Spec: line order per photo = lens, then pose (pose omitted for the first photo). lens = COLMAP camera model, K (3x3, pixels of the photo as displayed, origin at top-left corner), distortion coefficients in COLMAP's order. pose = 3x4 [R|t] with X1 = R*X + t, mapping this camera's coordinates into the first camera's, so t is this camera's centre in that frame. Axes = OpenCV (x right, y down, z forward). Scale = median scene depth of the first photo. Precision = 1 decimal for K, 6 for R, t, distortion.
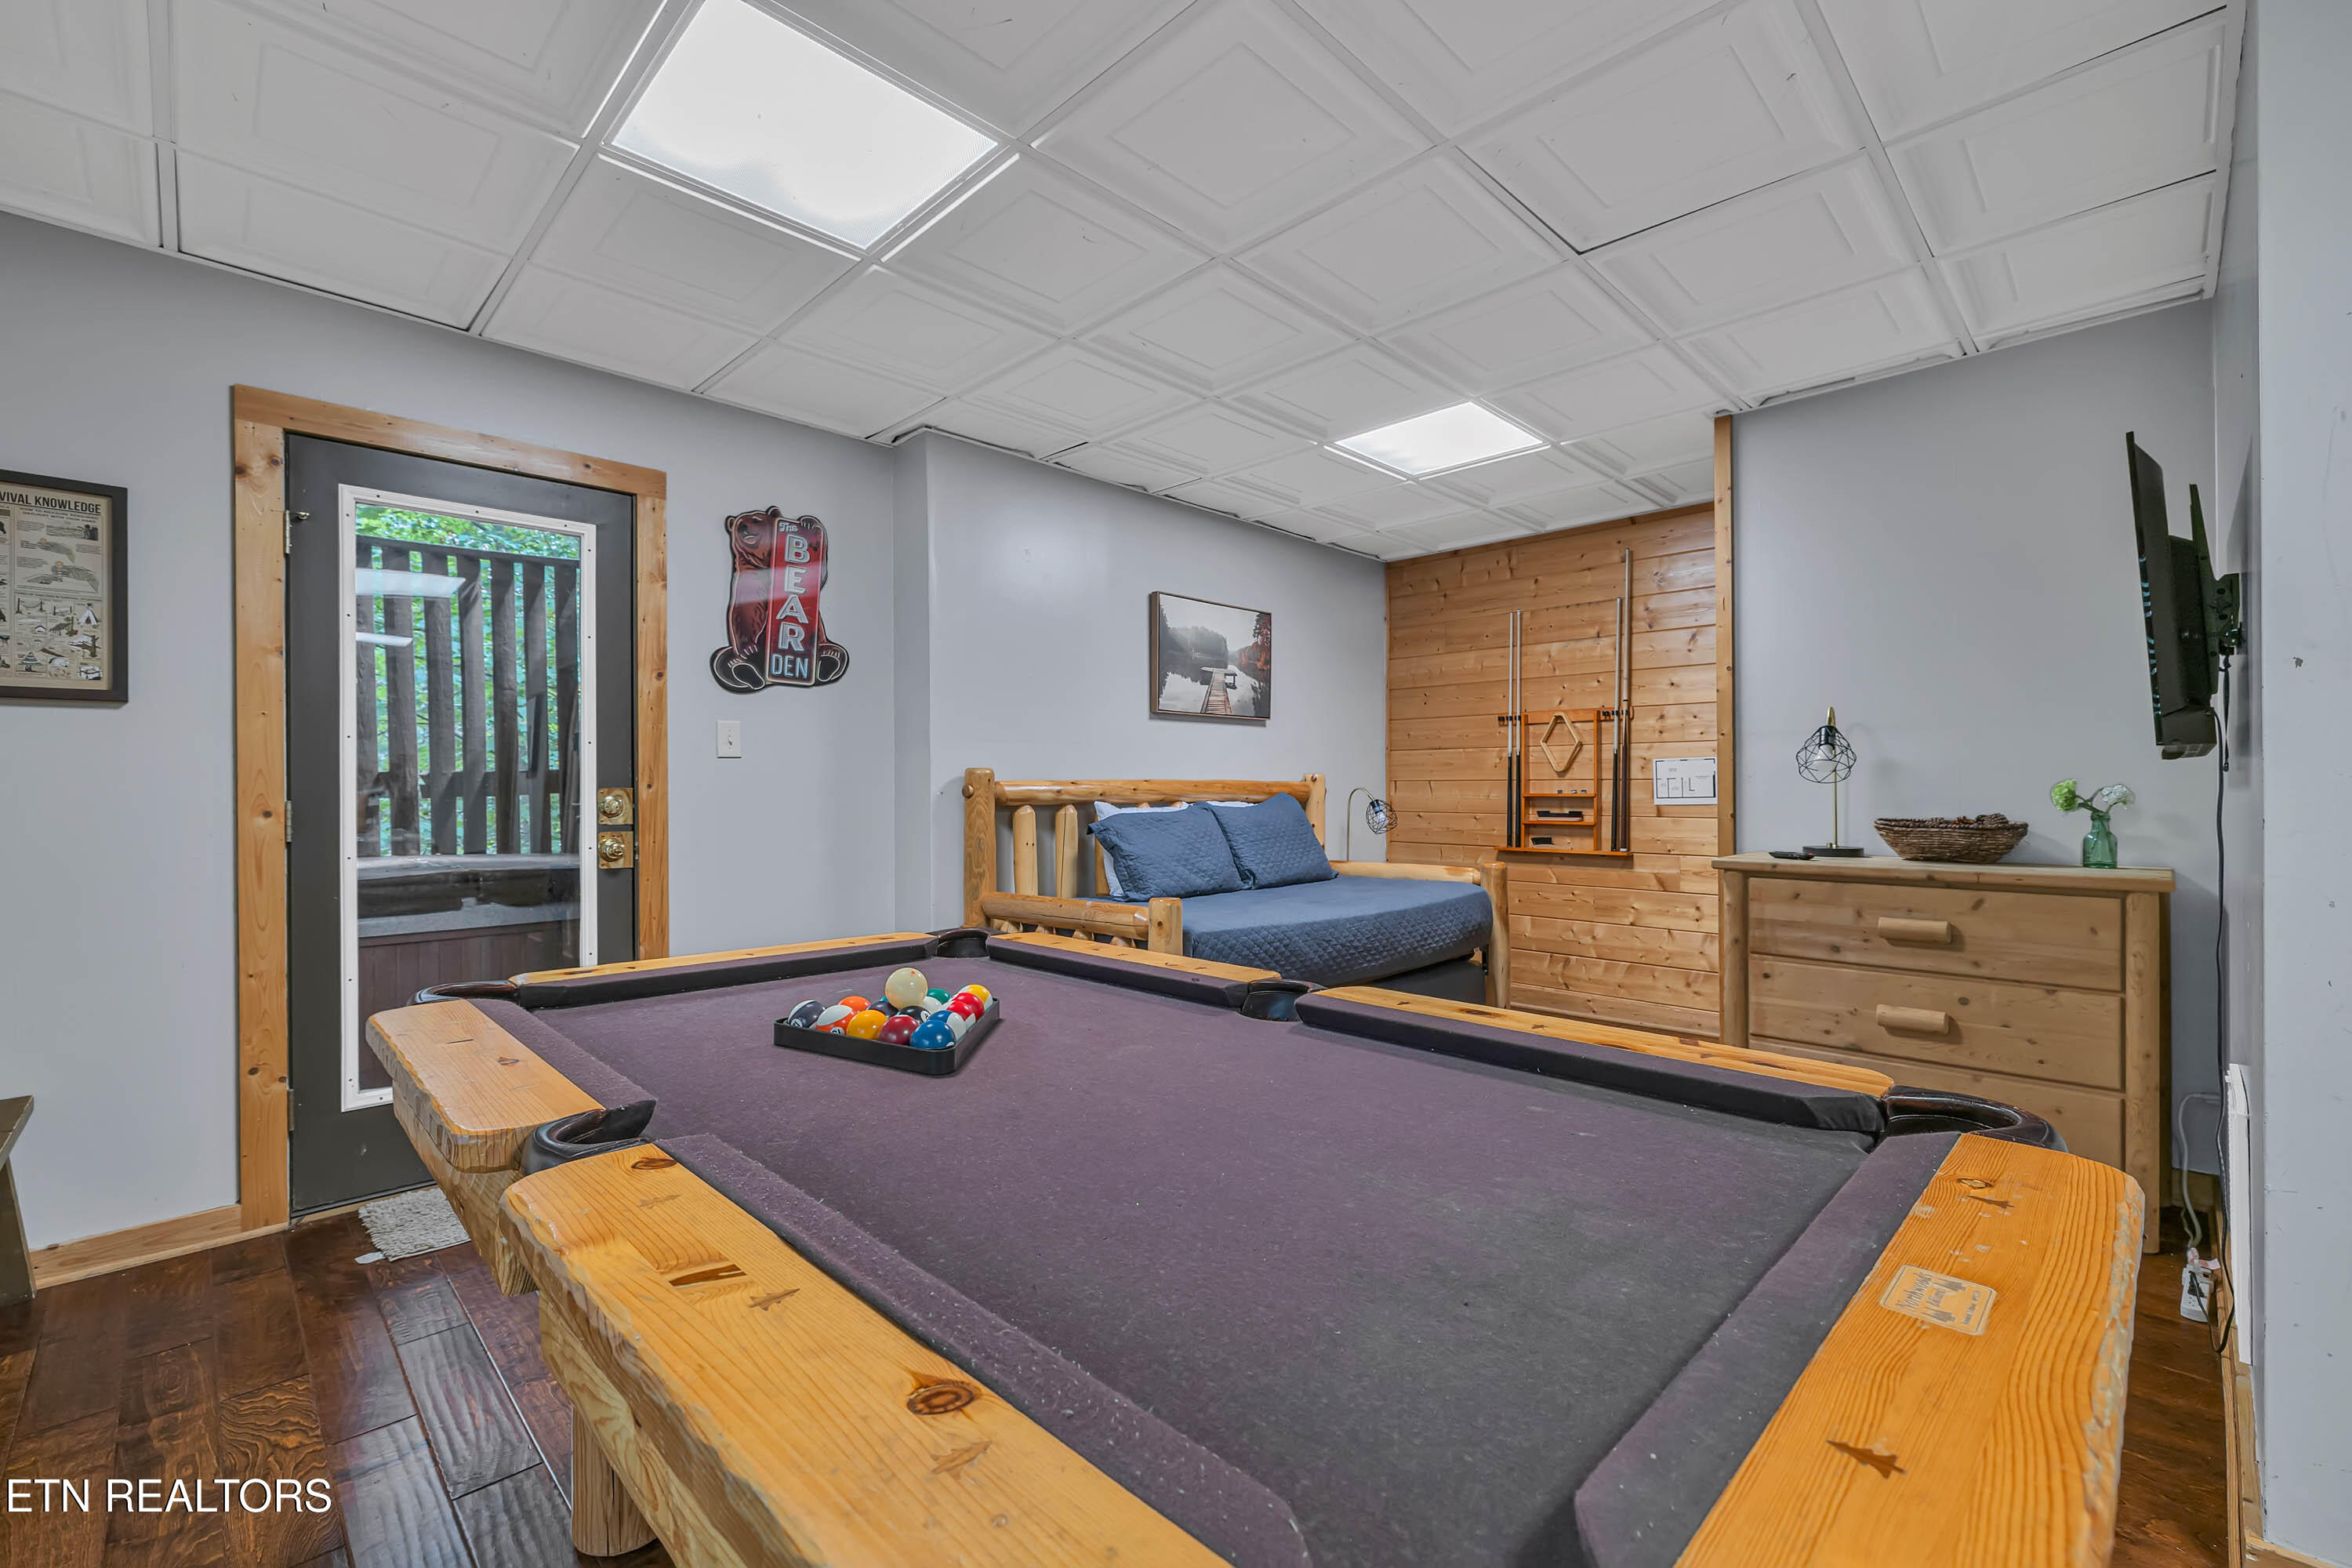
lens RADIAL K [[990.7, 0, 1177.6], [0, 990.7, 784.8], [0, 0, 1]] dist [-0.001242, -0.000126]
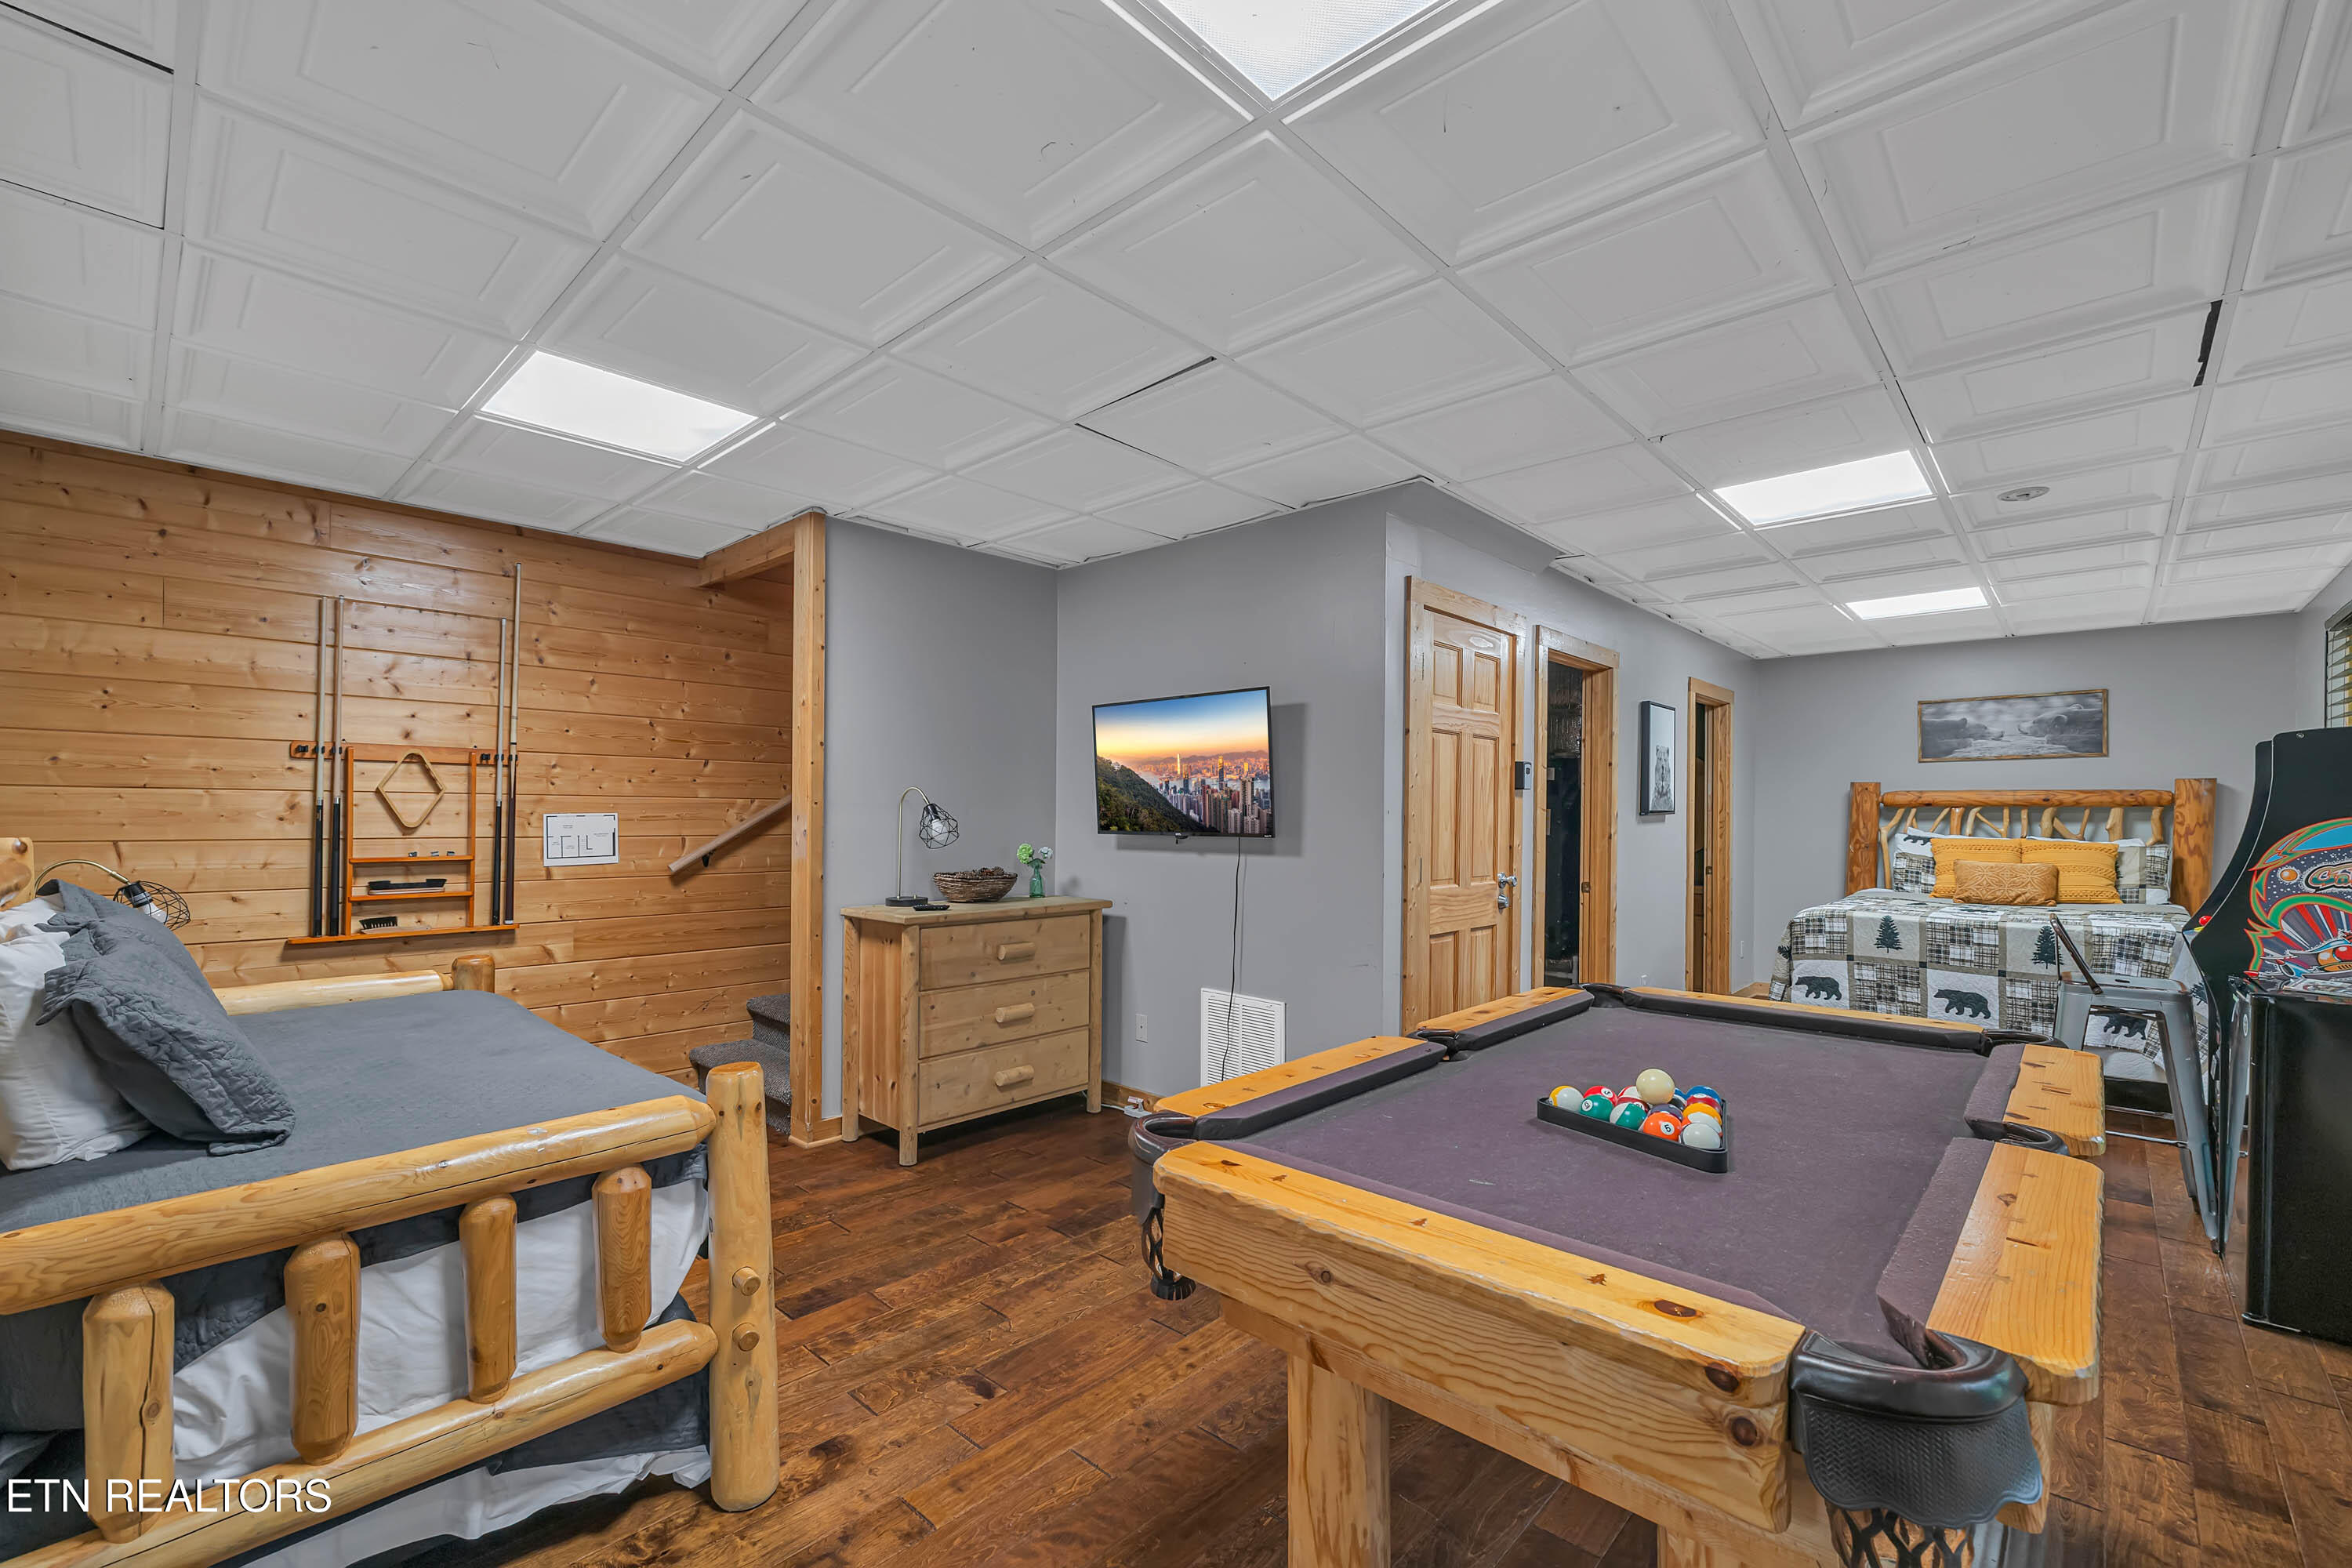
lens RADIAL K [[990.7, 0, 1177.5], [0, 990.7, 804.9], [0, 0, 1]] dist [-0.001242, -0.000126]
pose [[-0.035832, 0.002520, 0.999355, -0.396340], [-0.014075, 0.999896, -0.003026, -0.037244], [-0.999259, -0.014175, -0.035793, 0.457276]]
